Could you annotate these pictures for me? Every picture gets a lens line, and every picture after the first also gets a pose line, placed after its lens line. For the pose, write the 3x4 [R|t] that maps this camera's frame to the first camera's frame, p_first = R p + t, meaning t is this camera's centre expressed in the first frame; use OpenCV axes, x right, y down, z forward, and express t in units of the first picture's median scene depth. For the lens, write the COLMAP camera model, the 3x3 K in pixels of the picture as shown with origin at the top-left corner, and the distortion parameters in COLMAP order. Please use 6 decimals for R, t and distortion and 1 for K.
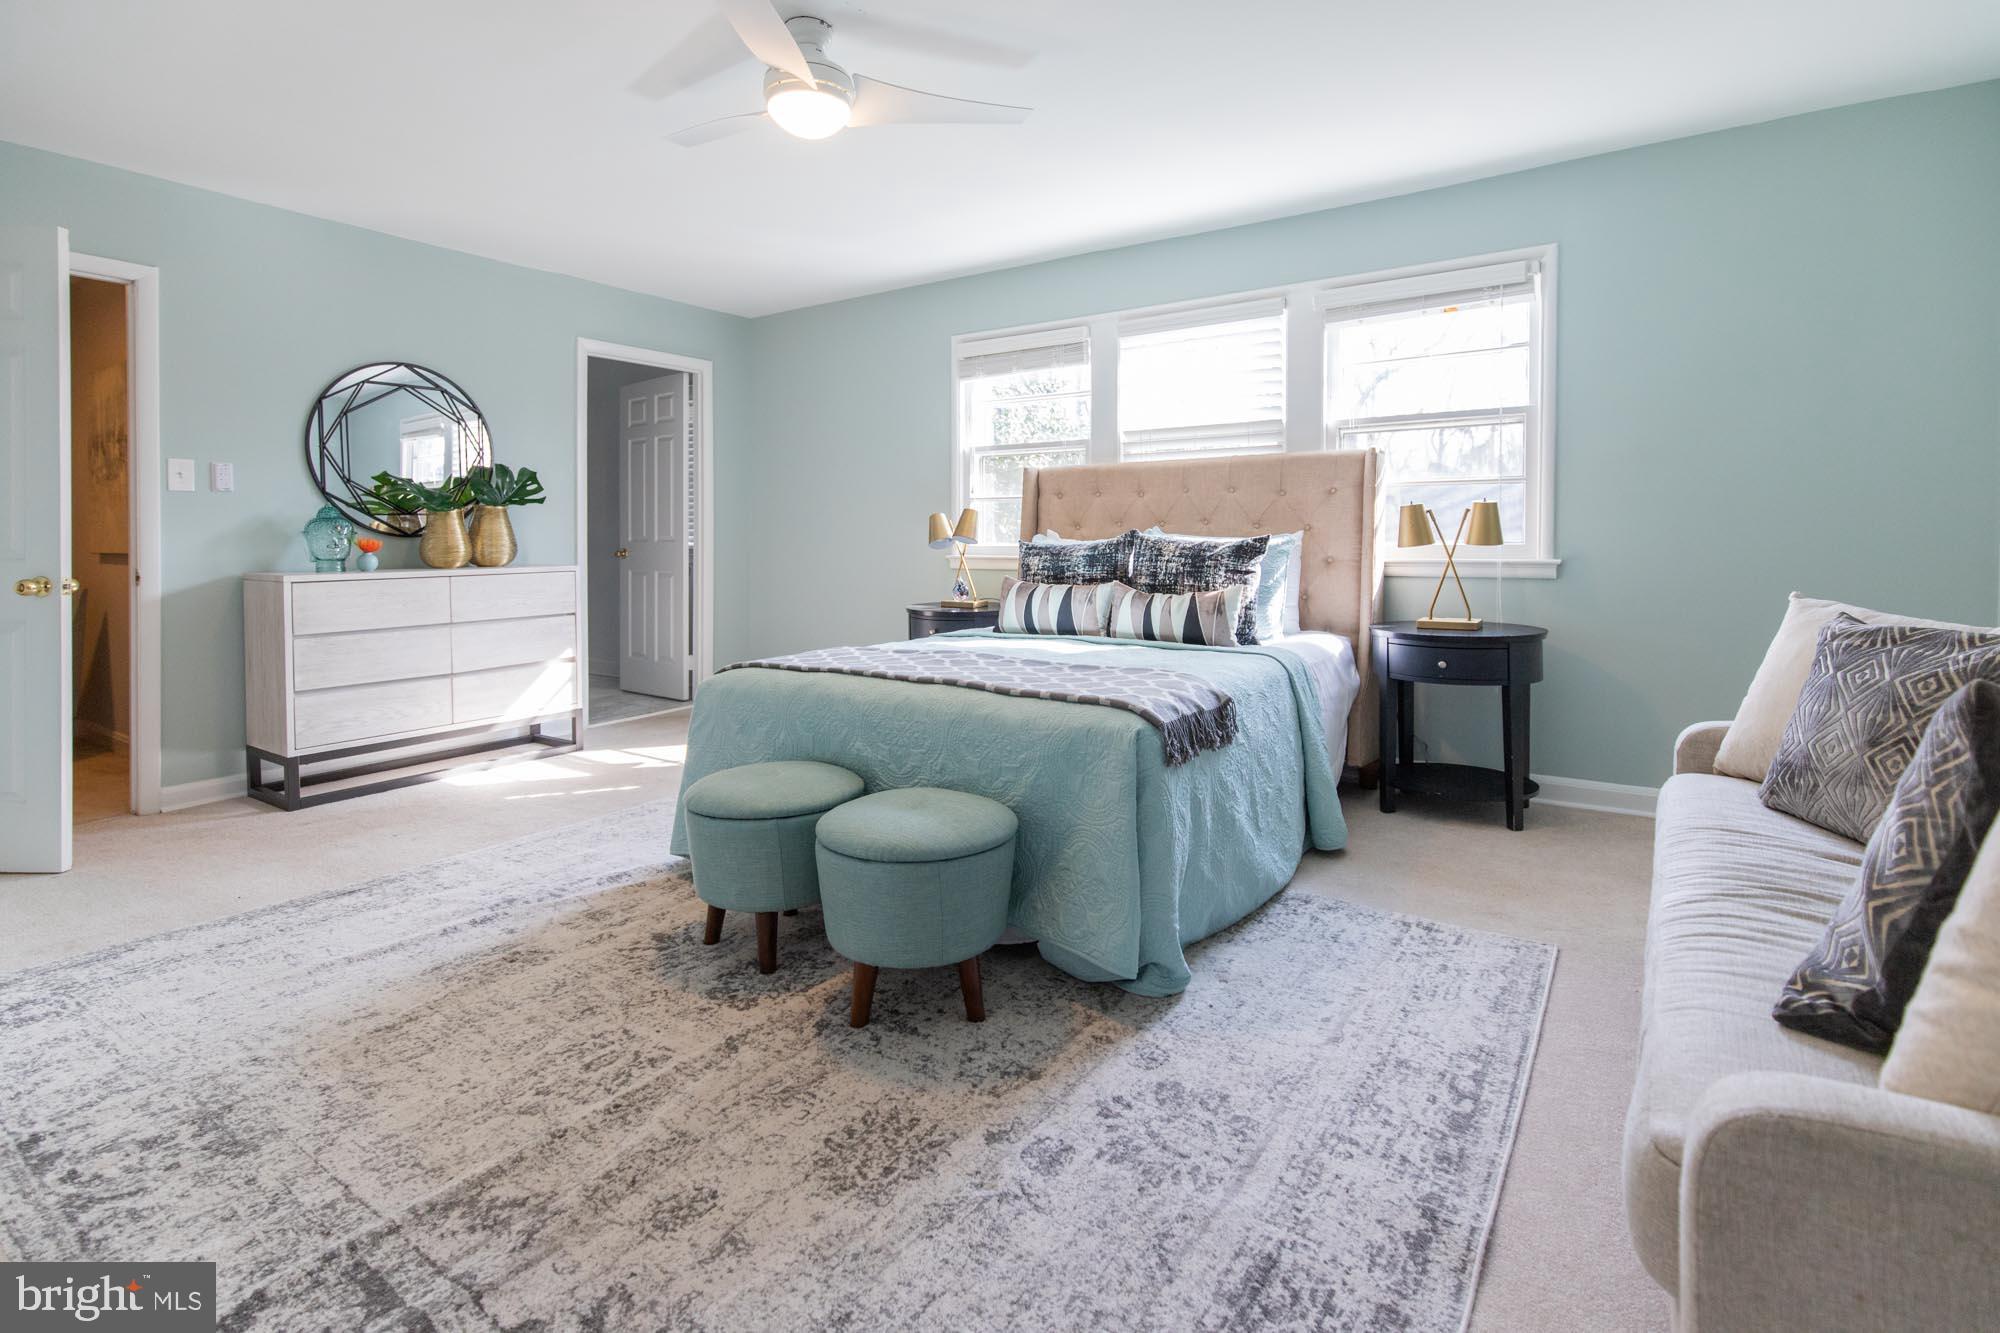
lens RADIAL K [[944.1, 0, 1005.0], [0, 944.1, 622.9], [0, 0, 1]] dist [0.005714, -0.000020]
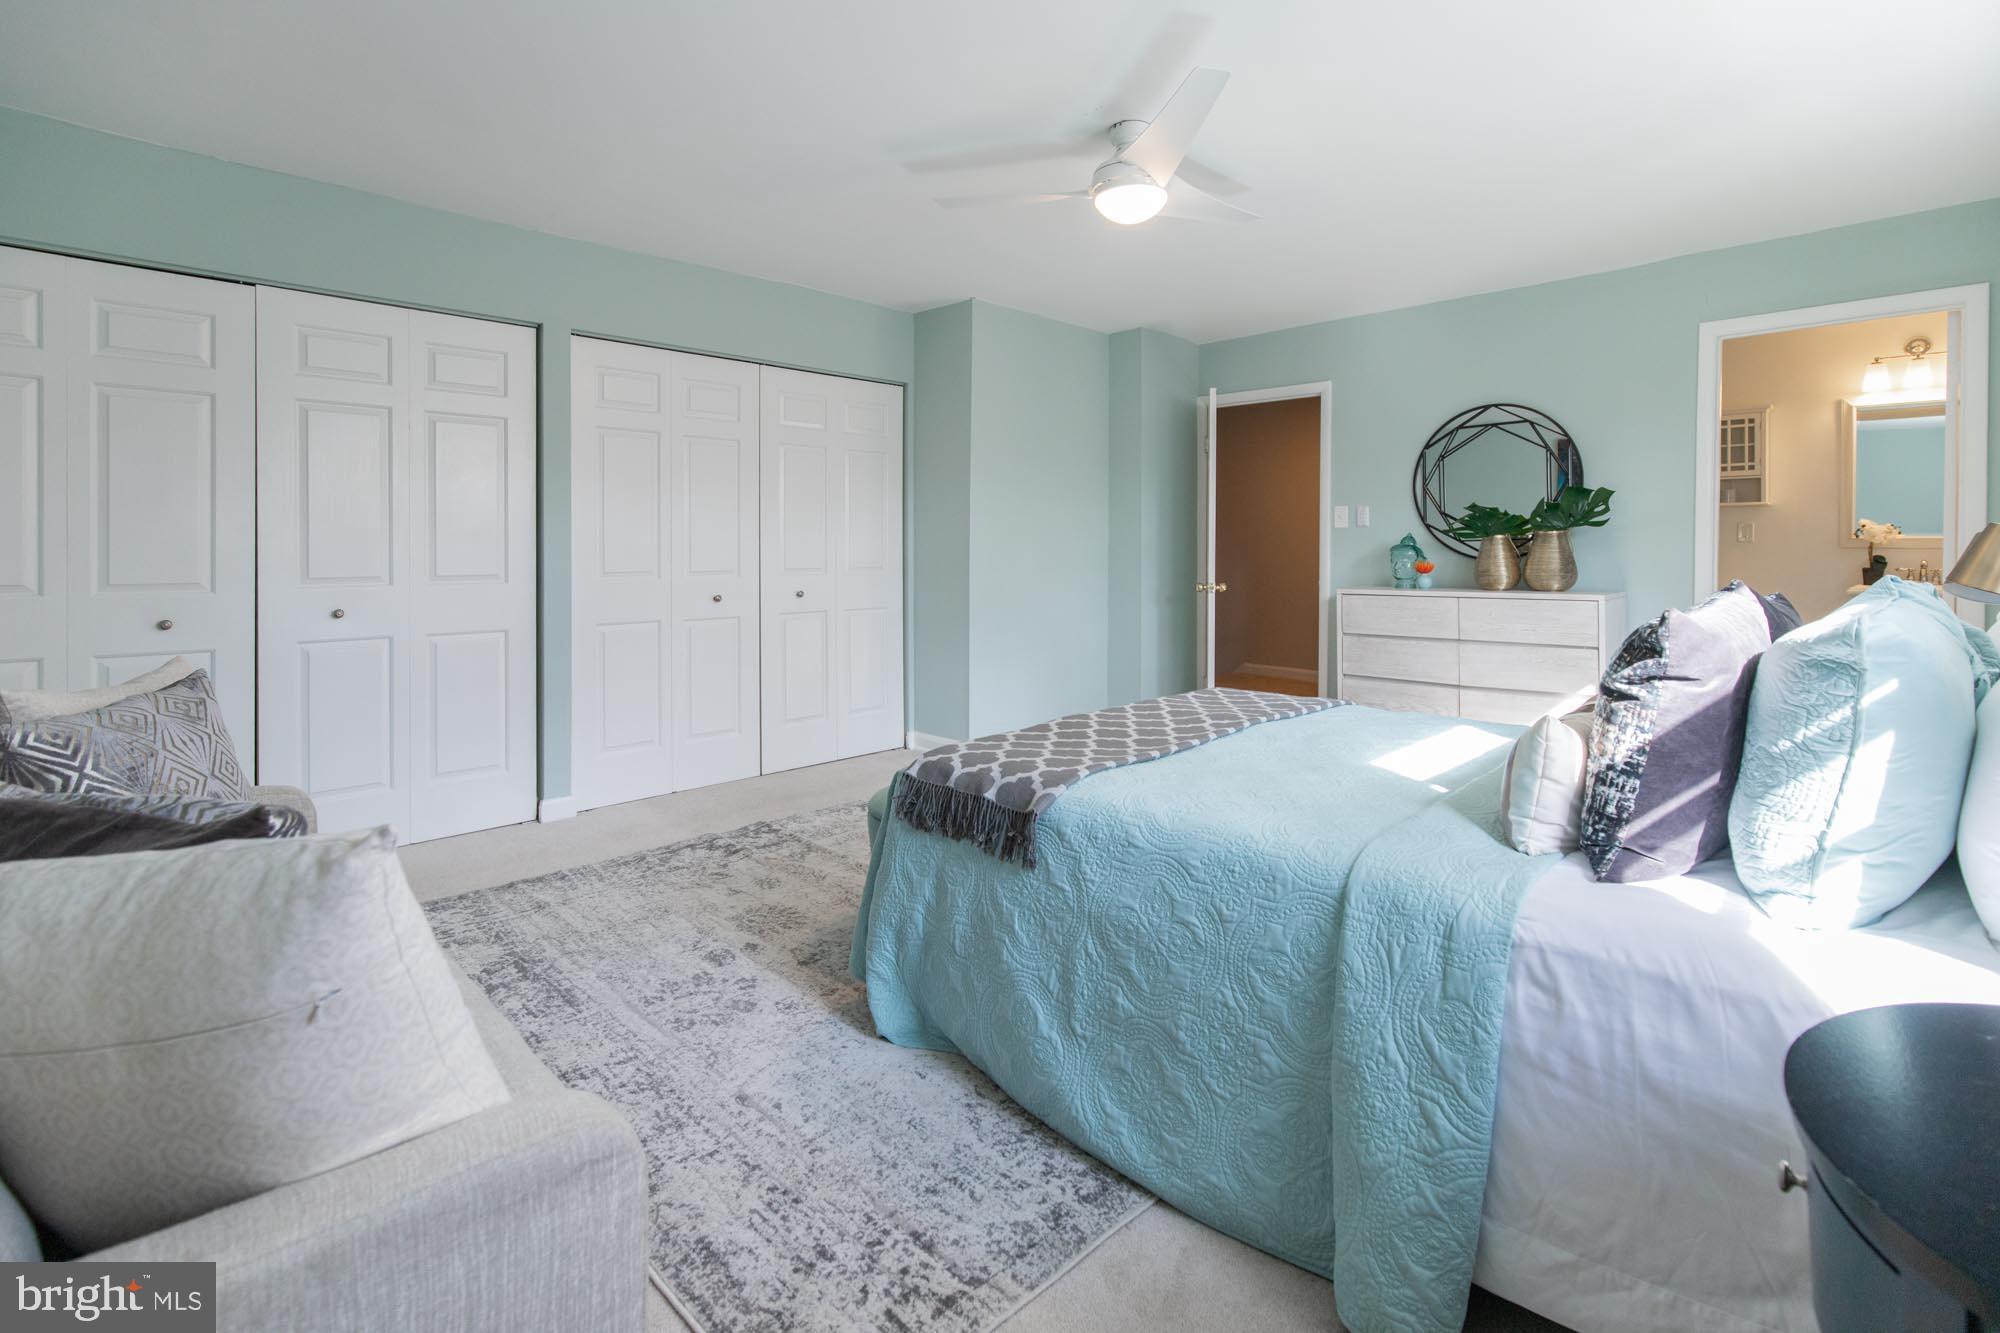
lens RADIAL K [[944.1, 0, 1005.0], [0, 944.1, 622.9], [0, 0, 1]] dist [0.005714, -0.000020]
pose [[-0.182765, 0.086392, -0.979354, 1.252989], [-0.082588, 0.991262, 0.102855, -0.188117], [0.979682, 0.099681, -0.174033, 1.414718]]
